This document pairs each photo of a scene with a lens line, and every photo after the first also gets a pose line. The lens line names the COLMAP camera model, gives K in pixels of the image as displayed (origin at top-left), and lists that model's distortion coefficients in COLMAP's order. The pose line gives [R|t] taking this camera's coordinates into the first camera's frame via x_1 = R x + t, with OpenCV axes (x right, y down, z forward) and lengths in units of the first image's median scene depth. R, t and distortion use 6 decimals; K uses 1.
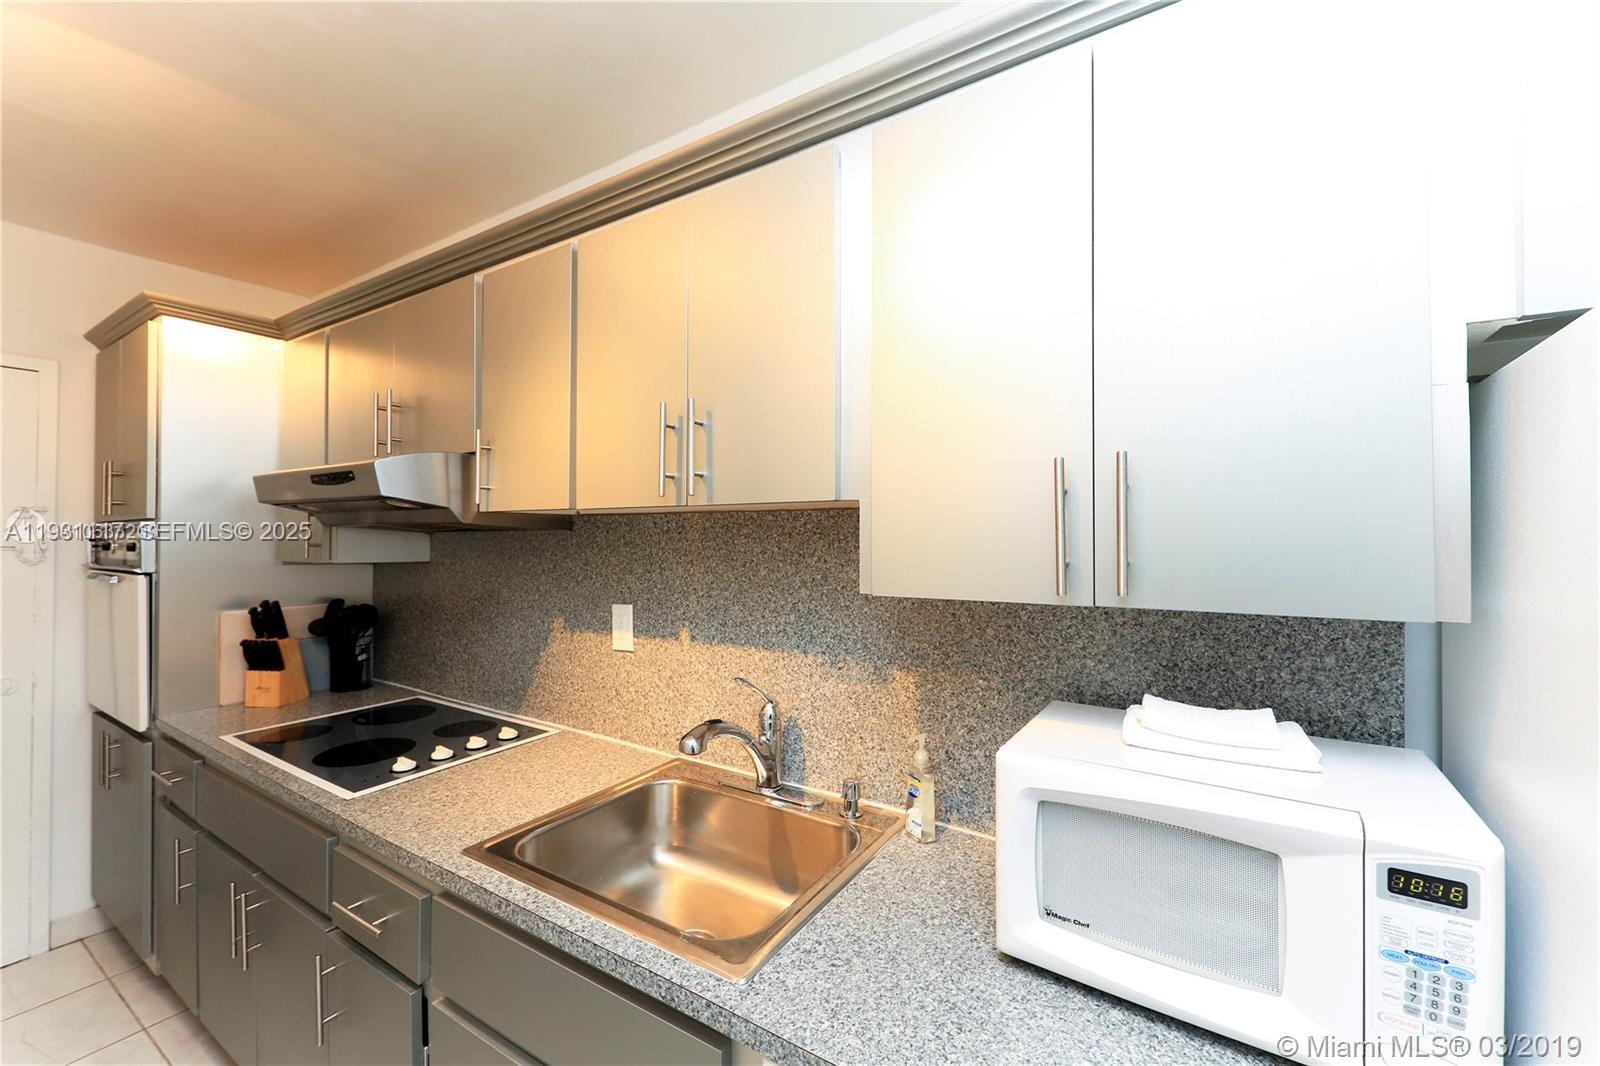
lens RADIAL K [[635.9, 0, 826.4], [0, 635.9, 529.5], [0, 0, 1]] dist [-0.008247, -0.000117]
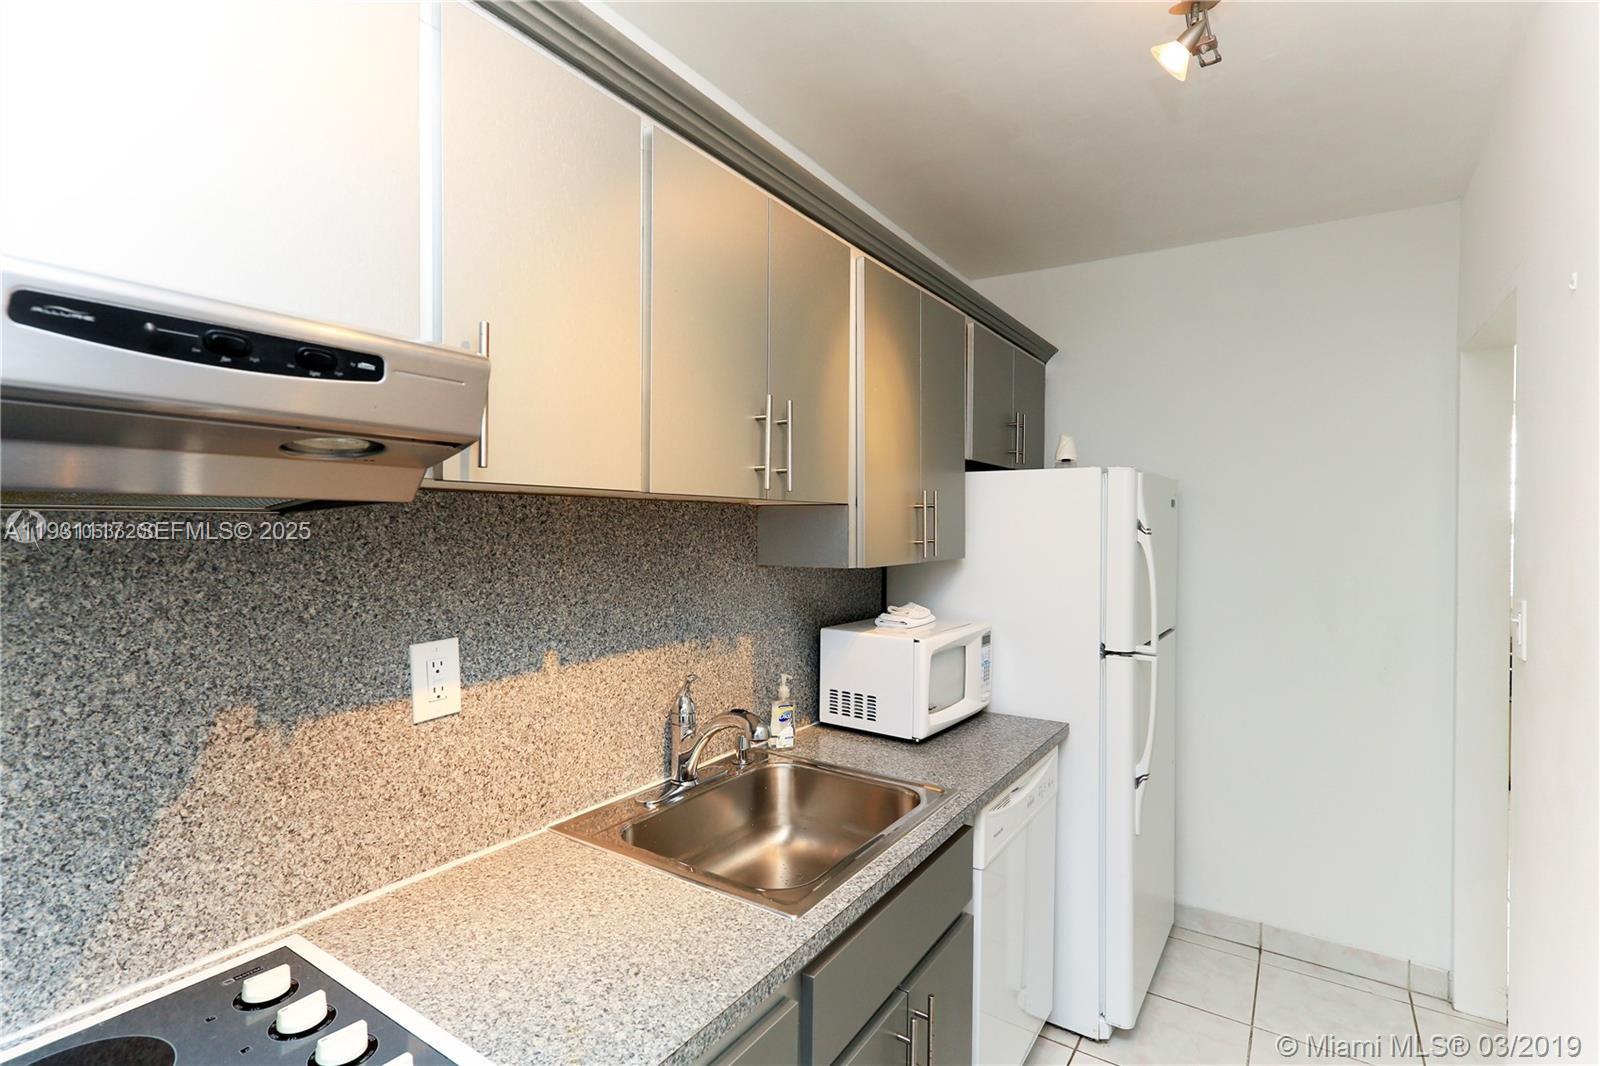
lens RADIAL K [[763.4, 0, 800.0], [0, 763.4, 533.0], [0, 0, 1]] dist [0.004115, 0.000387]
pose [[0.036587, -0.007267, 0.999304, -0.945980], [-0.011997, 0.999898, 0.007711, 0.006240], [-0.999258, -0.012271, 0.036496, 0.583366]]
